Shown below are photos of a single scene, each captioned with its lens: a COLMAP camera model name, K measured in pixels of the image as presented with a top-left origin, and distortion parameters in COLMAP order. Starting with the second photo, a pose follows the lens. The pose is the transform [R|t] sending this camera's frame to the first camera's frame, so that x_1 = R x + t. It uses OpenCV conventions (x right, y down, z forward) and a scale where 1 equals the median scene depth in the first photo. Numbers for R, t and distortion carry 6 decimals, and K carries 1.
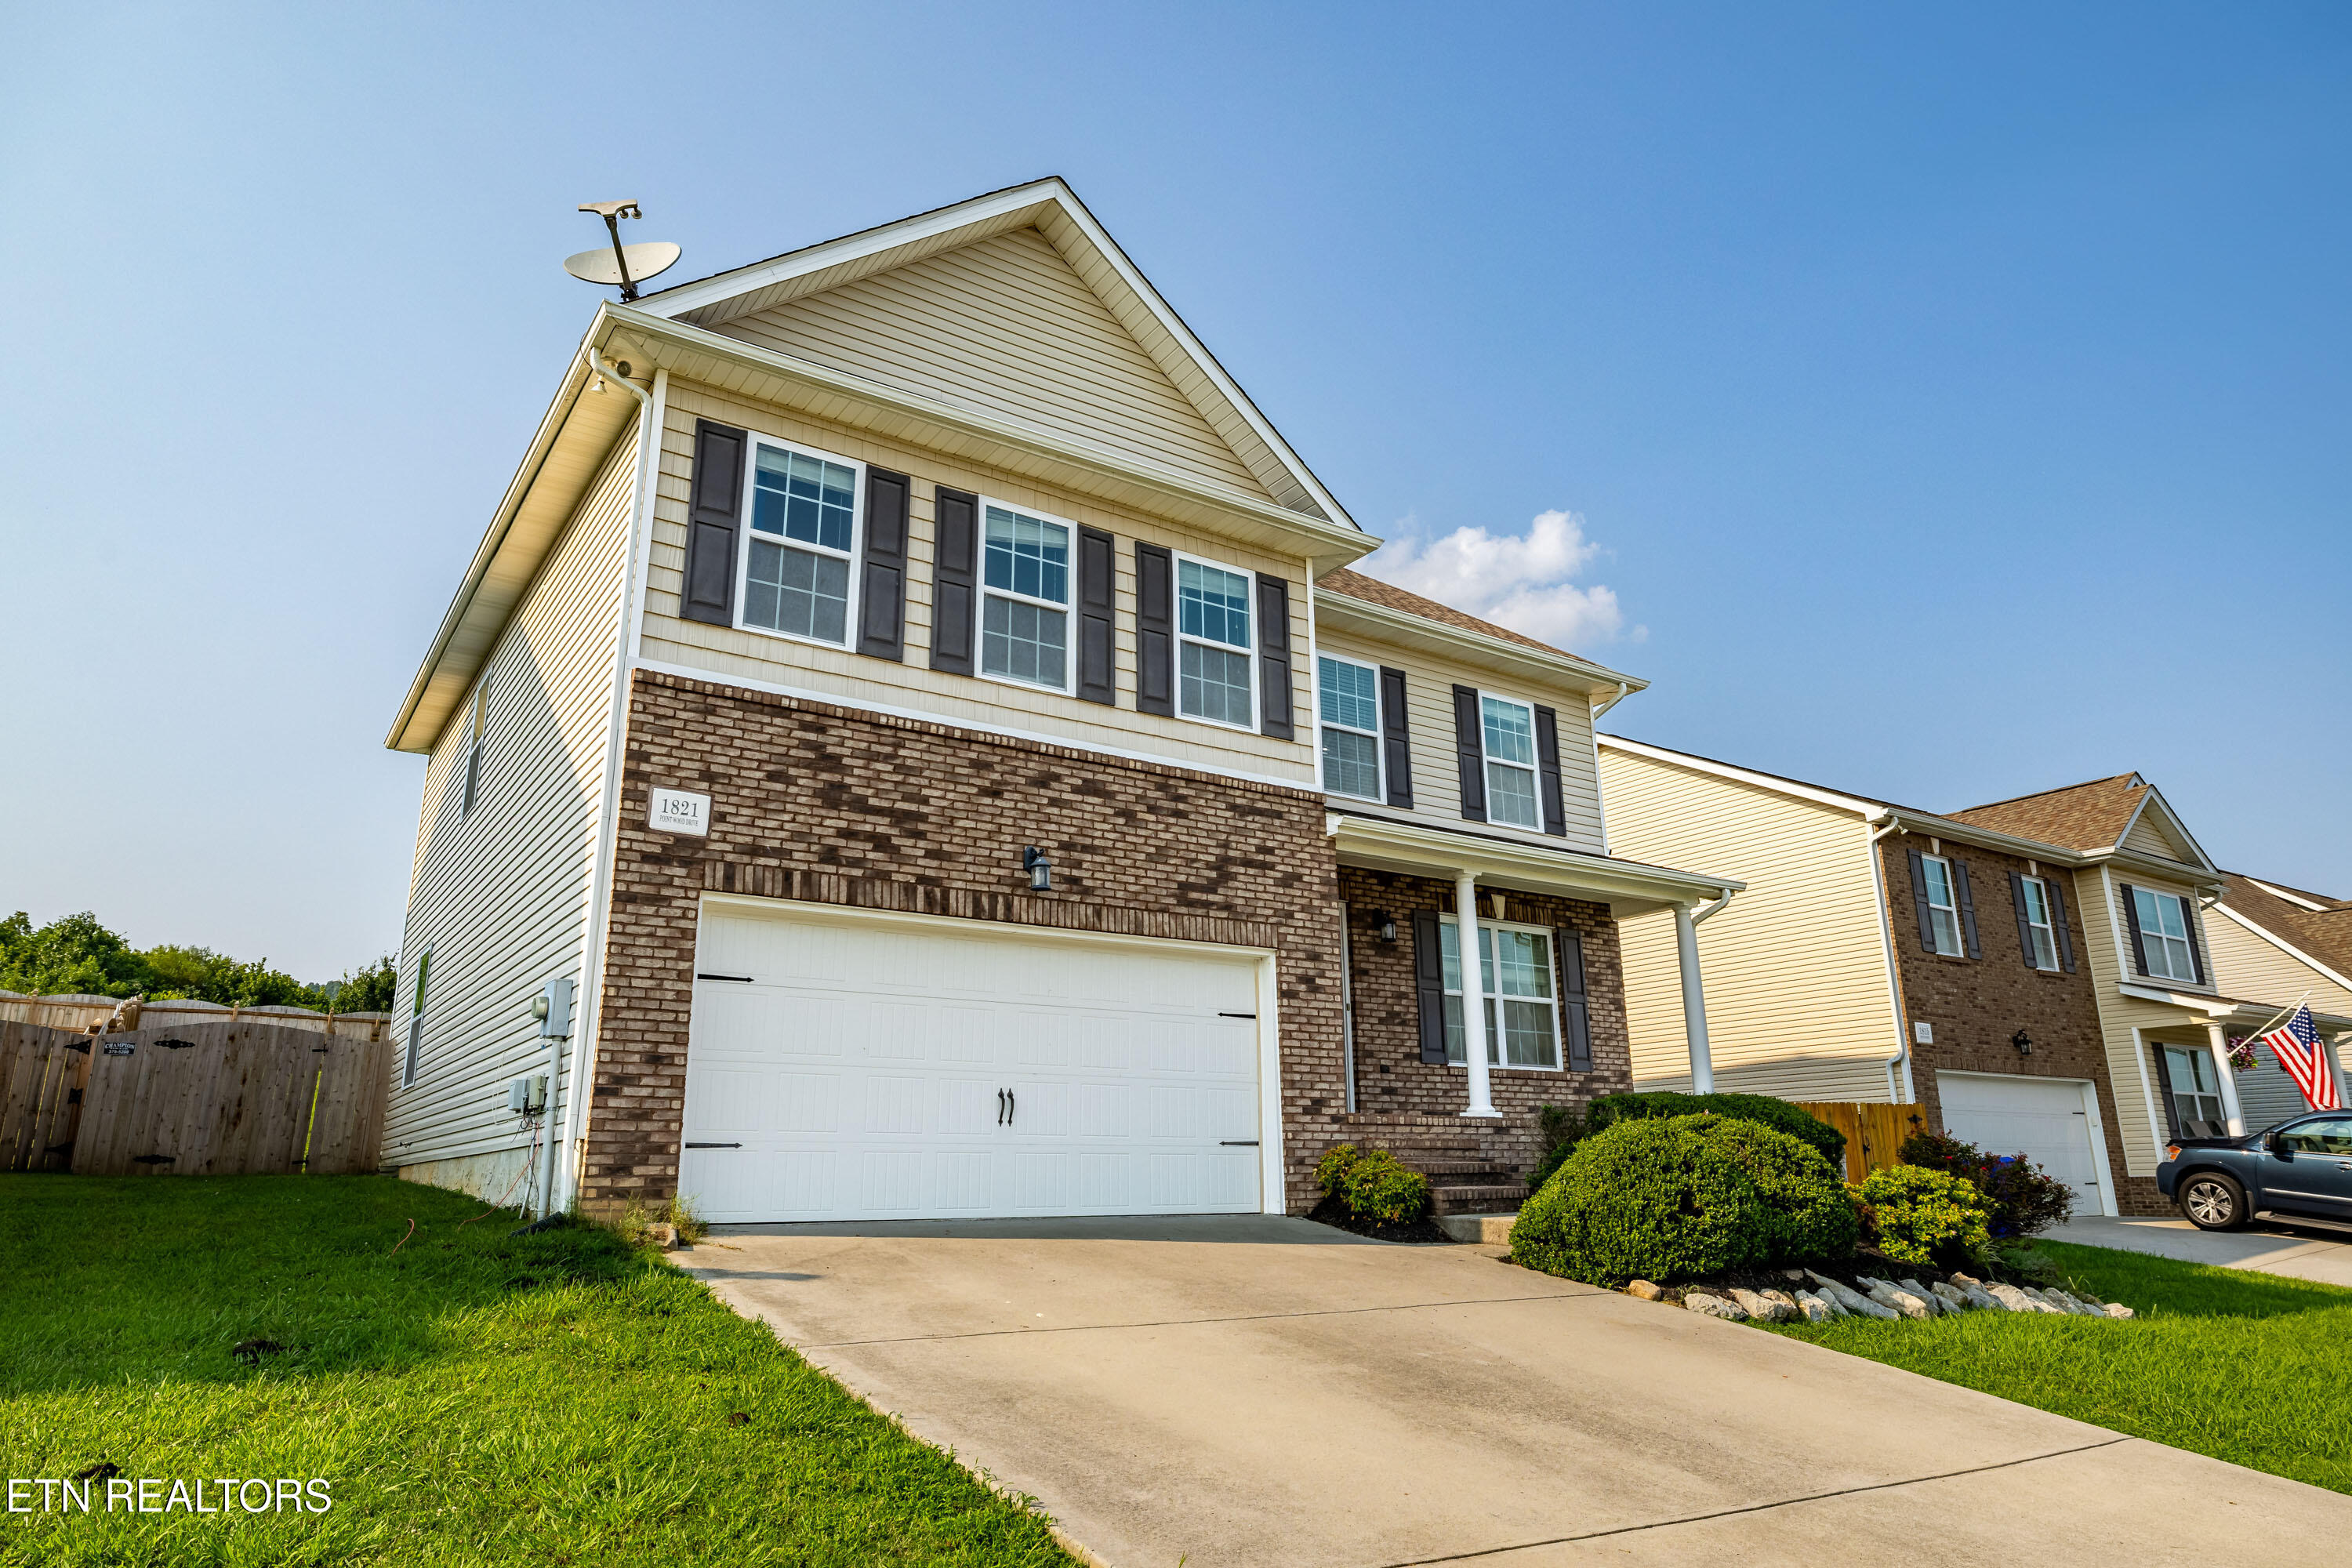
lens RADIAL K [[1454.5, 0, 1227.6], [0, 1454.5, 732.2], [0, 0, 1]] dist [-0.000062, 0.001504]
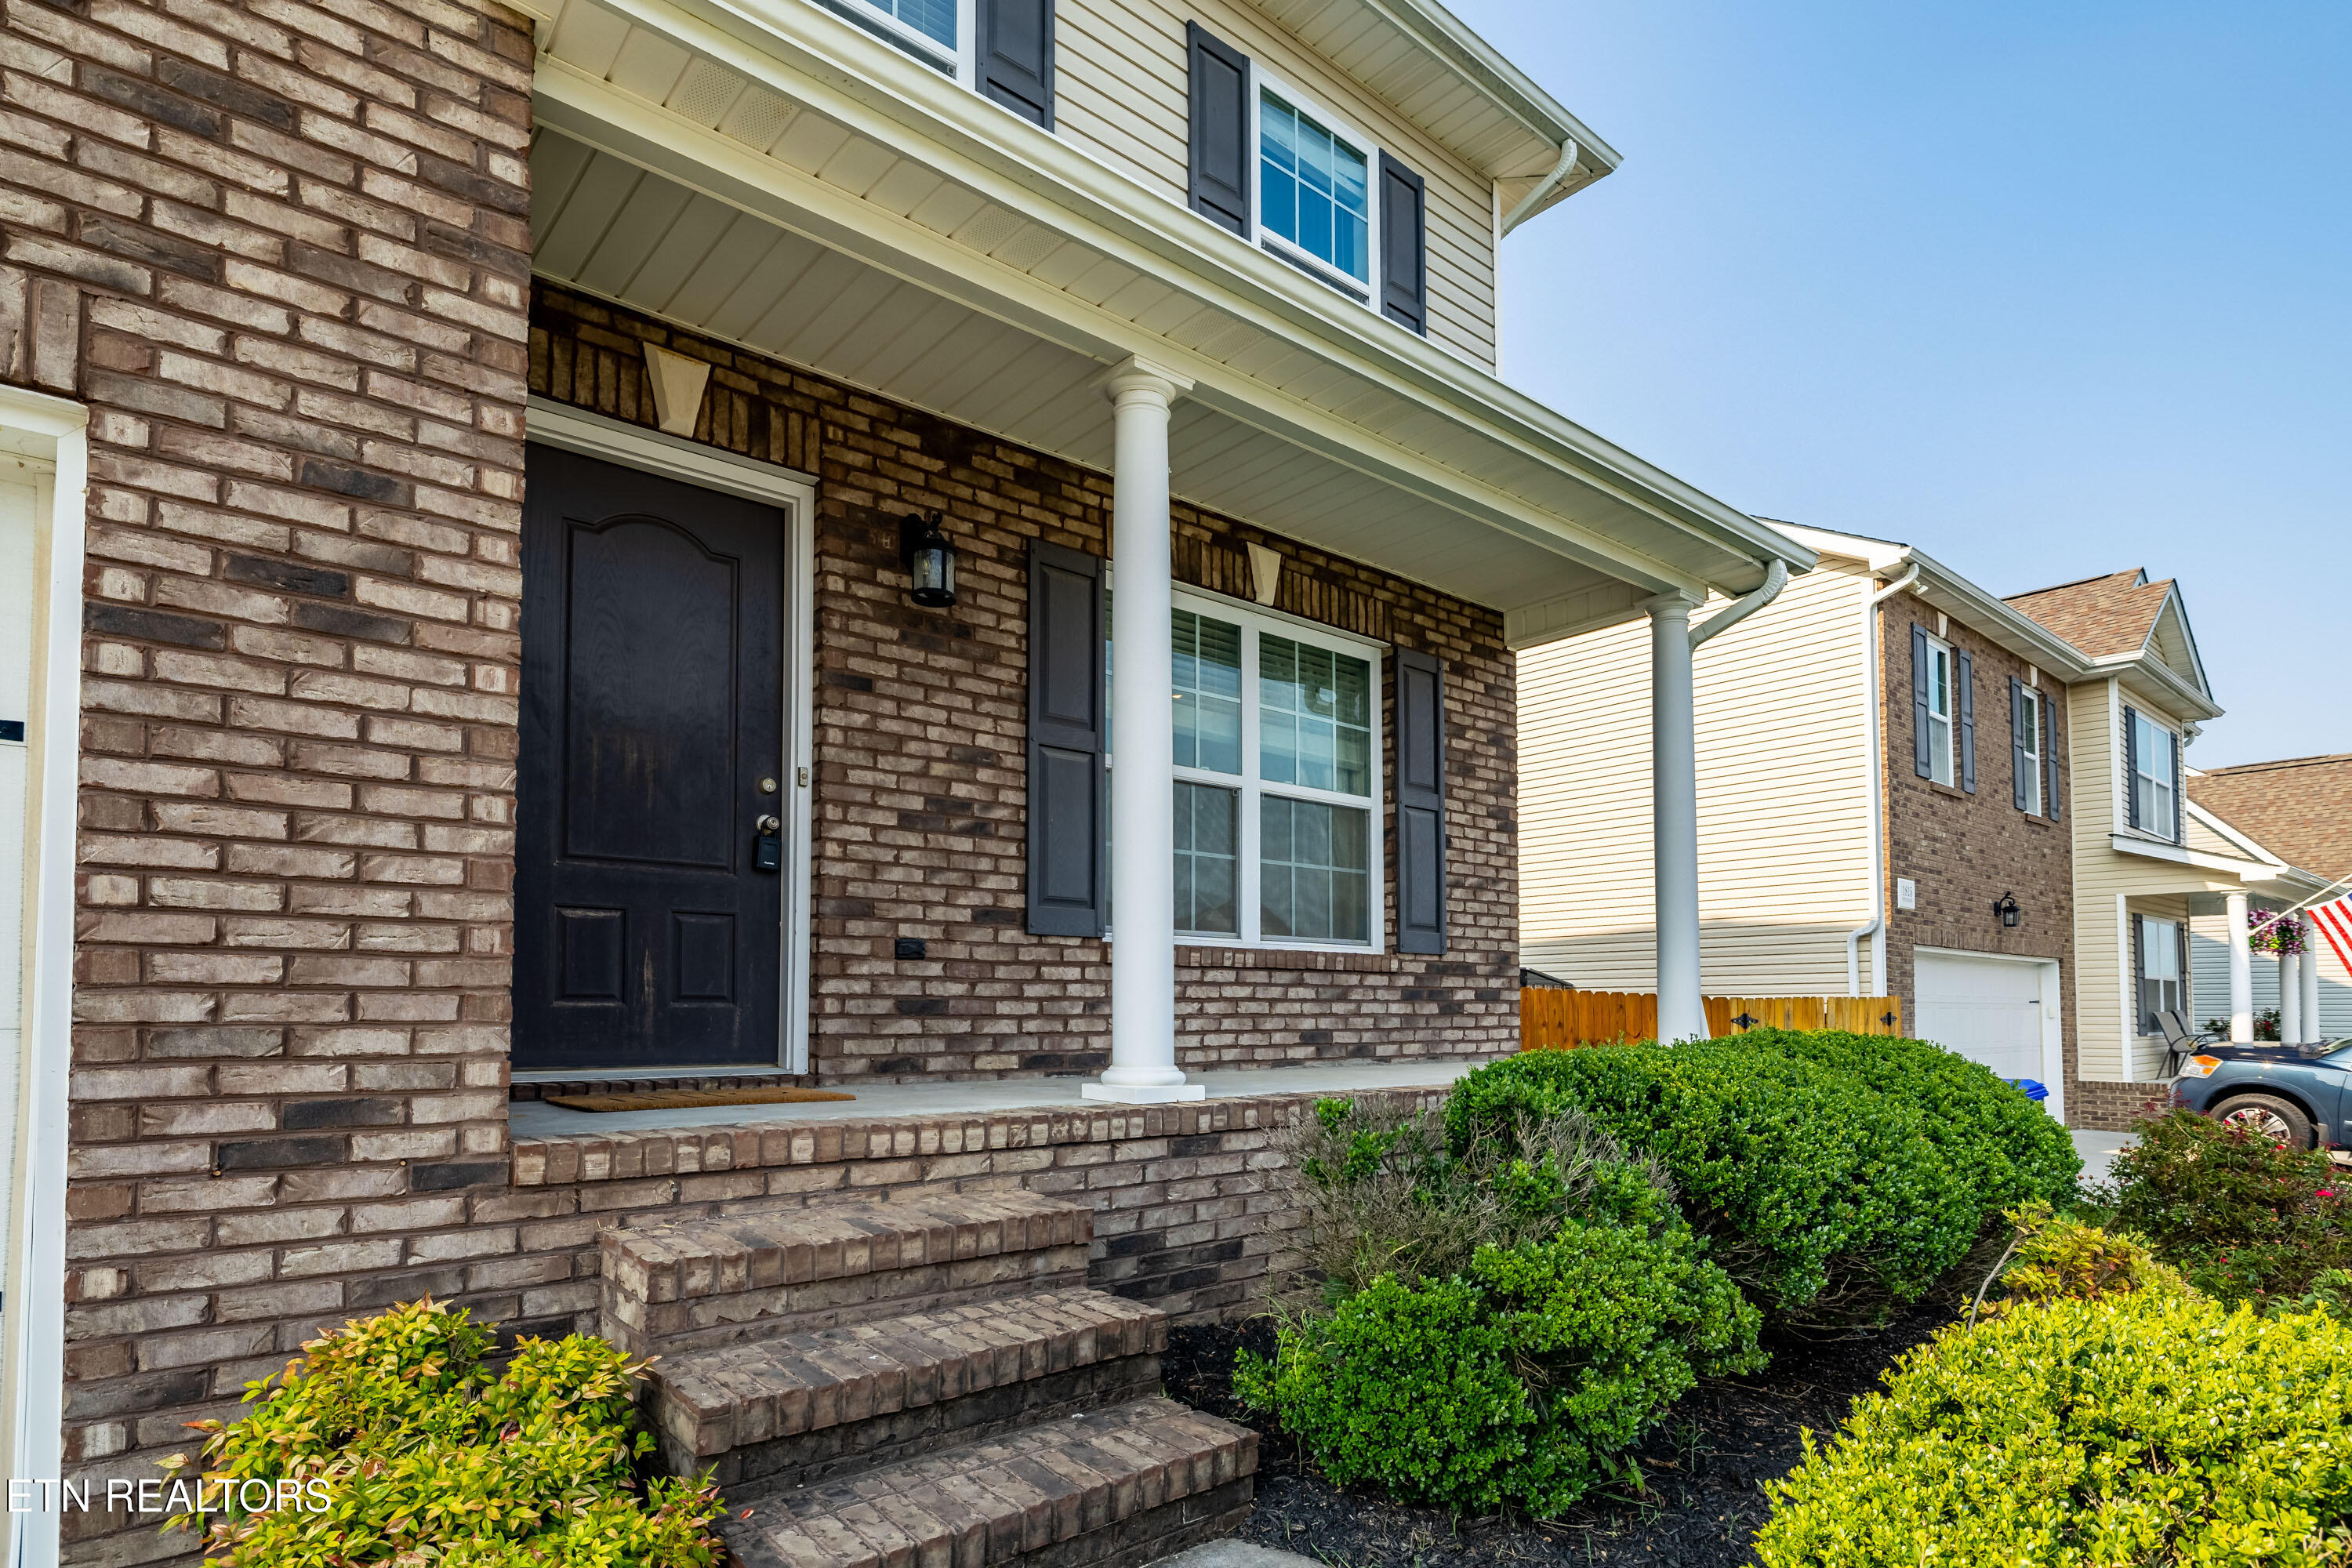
lens RADIAL K [[1253.1, 0, 1208.4], [0, 1253.1, 952.5], [0, 0, 1]] dist [-0.004293, 0.001200]
pose [[0.995593, 0.018235, 0.091986, 0.176126], [-0.040944, 0.967004, 0.251450, 0.171676], [-0.084366, -0.254108, 0.963489, 0.789135]]
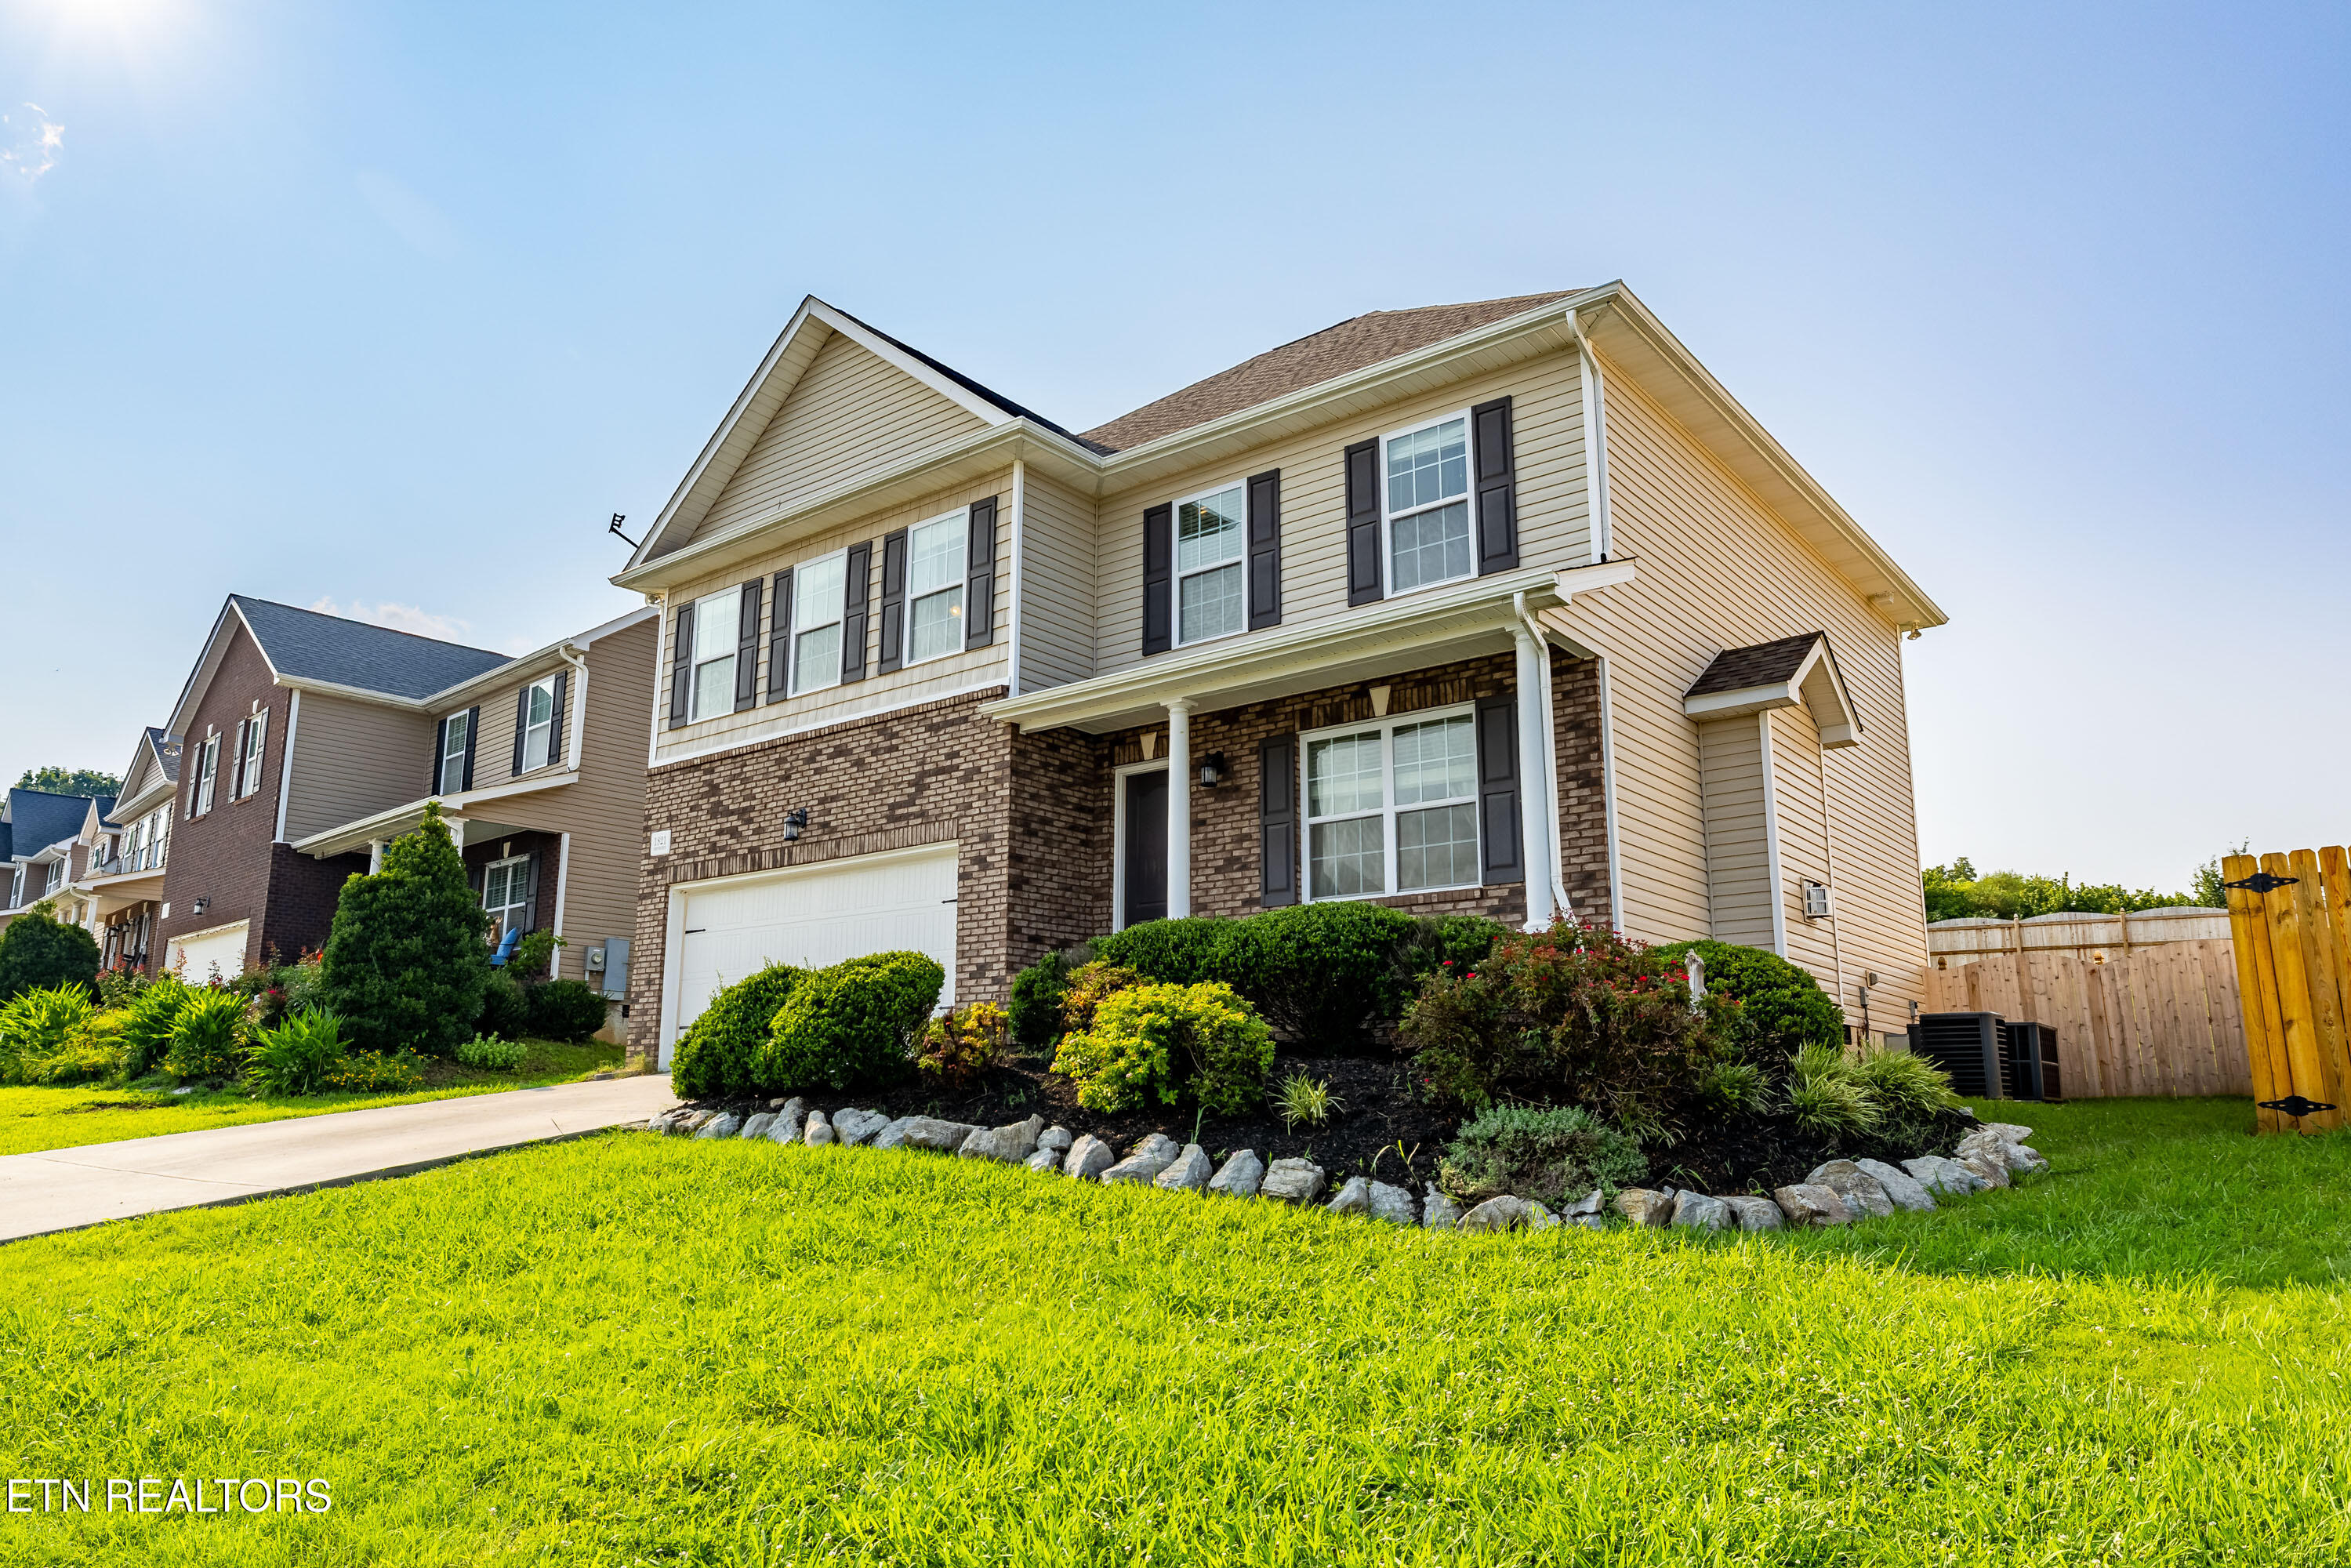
lens RADIAL K [[1630.1, 0, 1114.3], [0, 1630.1, 735.0], [0, 0, 1]] dist [0.001303, 0.000690]
pose [[0.229420, -0.216028, -0.949051, 1.276252], [0.281316, 0.948161, -0.147822, 0.291776], [0.931788, -0.233070, 0.278299, 0.770441]]
